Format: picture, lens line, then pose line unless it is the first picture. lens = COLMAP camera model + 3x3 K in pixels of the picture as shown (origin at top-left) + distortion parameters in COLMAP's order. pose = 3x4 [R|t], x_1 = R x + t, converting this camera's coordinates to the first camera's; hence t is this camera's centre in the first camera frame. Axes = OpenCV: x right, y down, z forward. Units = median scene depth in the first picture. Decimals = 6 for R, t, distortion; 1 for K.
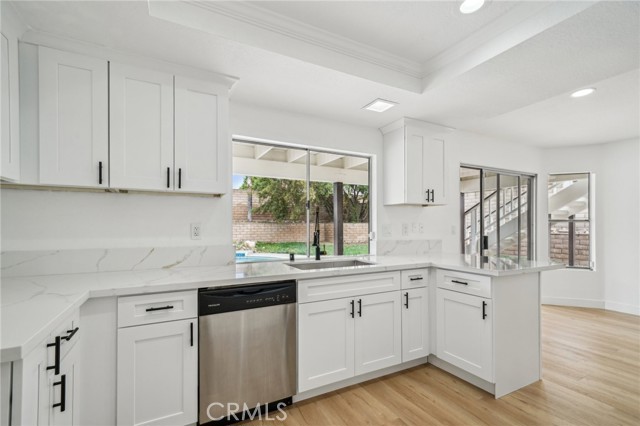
lens RADIAL K [[284.3, 0, 317.4], [0, 284.3, 224.7], [0, 0, 1]] dist [0.009270, -0.000668]
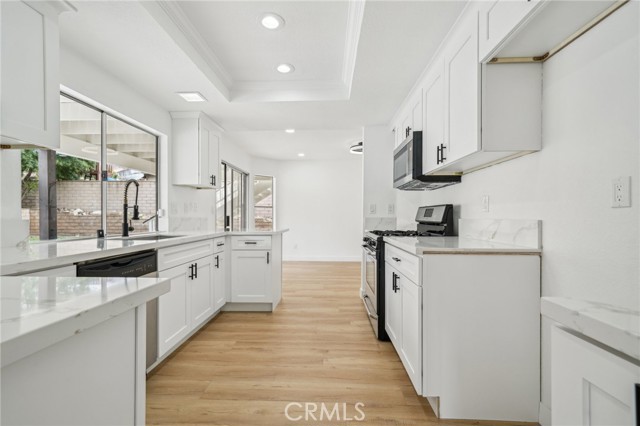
lens RADIAL K [[284.3, 0, 313.9], [0, 284.3, 216.4], [0, 0, 1]] dist [0.009270, -0.000668]
pose [[0.510232, 0.000184, 0.860037, -0.538726], [-0.004749, 0.999985, 0.002603, 0.059682], [-0.860024, -0.005412, 0.510225, -0.003475]]
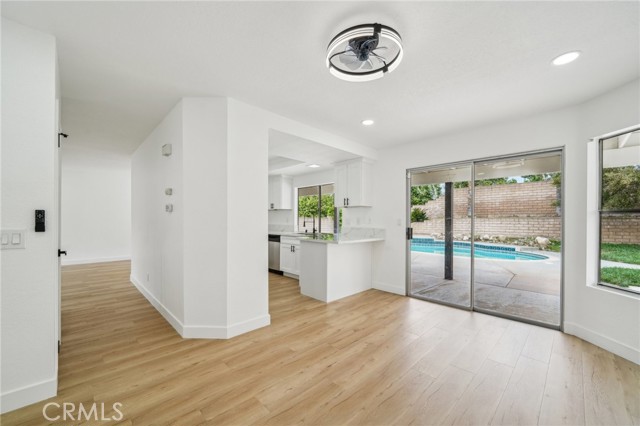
lens RADIAL K [[255.5, 0, 322.7], [0, 255.5, 219.8], [0, 0, 1]] dist [-0.008806, 0.000202]
pose [[0.309038, 0.003476, -0.951043, 2.255748], [-0.003499, 0.999991, 0.002518, 0.007677], [0.951043, 0.002550, 0.309047, 0.460775]]
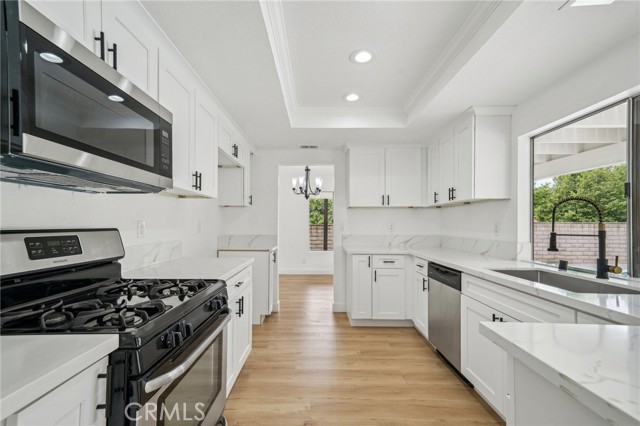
lens RADIAL K [[284.3, 0, 317.4], [0, 284.3, 222.6], [0, 0, 1]] dist [0.009270, -0.000668]
pose [[-0.458492, -0.006716, -0.888673, 0.964696], [-0.002075, 0.999977, -0.006487, 0.006011], [0.888696, -0.001130, -0.458495, 0.817431]]
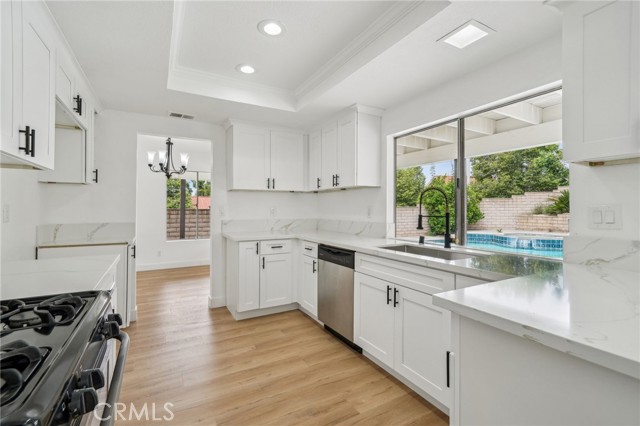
lens RADIAL K [[284.3, 0, 323.2], [0, 284.3, 206.8], [0, 0, 1]] dist [0.009270, -0.000668]
pose [[0.048494, -0.006647, -0.998801, 0.943350], [0.001495, 0.999977, -0.006582, 0.005803], [0.998822, -0.001174, 0.048502, 0.649308]]
